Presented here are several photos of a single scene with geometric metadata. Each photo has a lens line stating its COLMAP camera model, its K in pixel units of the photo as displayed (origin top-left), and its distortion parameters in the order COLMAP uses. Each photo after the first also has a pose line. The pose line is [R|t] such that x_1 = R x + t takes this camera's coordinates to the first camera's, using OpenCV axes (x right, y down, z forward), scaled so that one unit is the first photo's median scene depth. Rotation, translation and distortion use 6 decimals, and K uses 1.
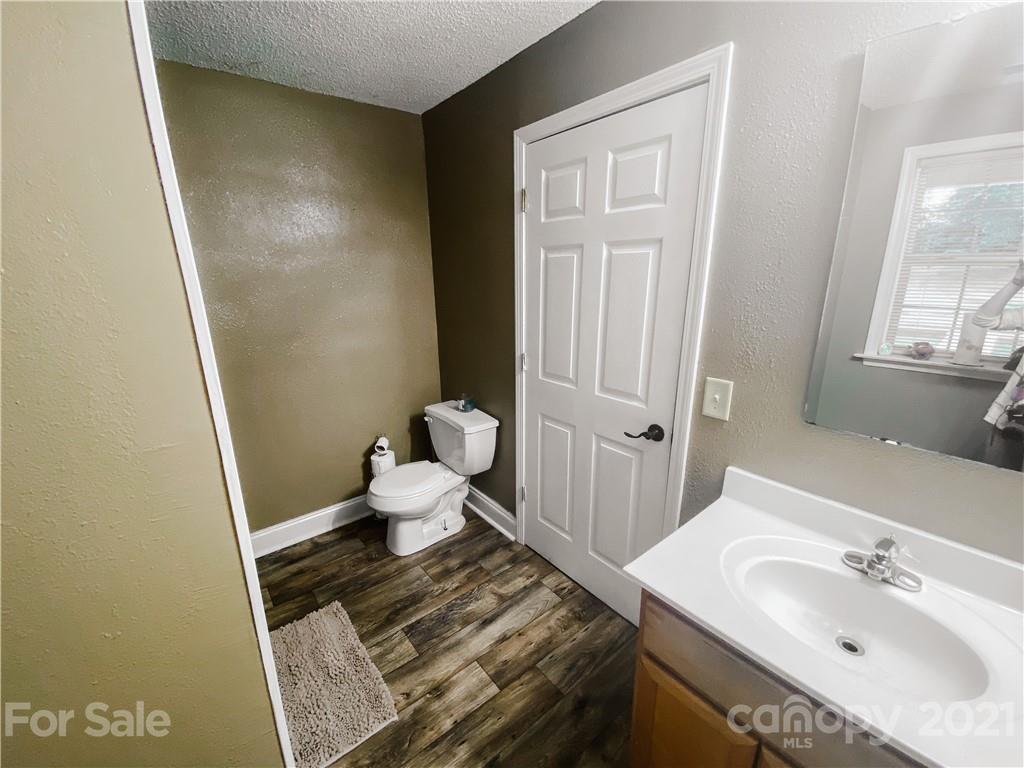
lens RADIAL K [[409.5, 0, 510.6], [0, 409.5, 385.6], [0, 0, 1]] dist [0.024950, -0.025119]
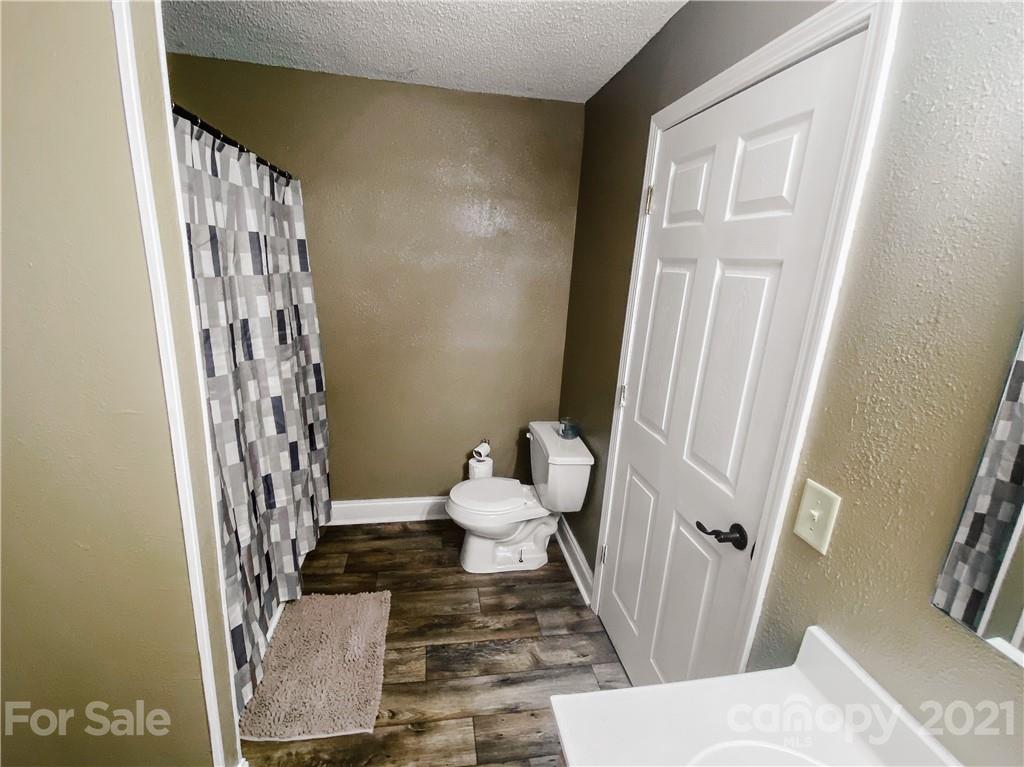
lens RADIAL K [[454.6, 0, 512.0], [0, 454.6, 383.5], [0, 0, 1]] dist [0.012659, -0.018165]
pose [[0.872462, 0.186494, -0.451696, 0.246174], [-0.196210, 0.980224, 0.025727, -0.063094], [0.447561, 0.066181, 0.891801, 0.099118]]
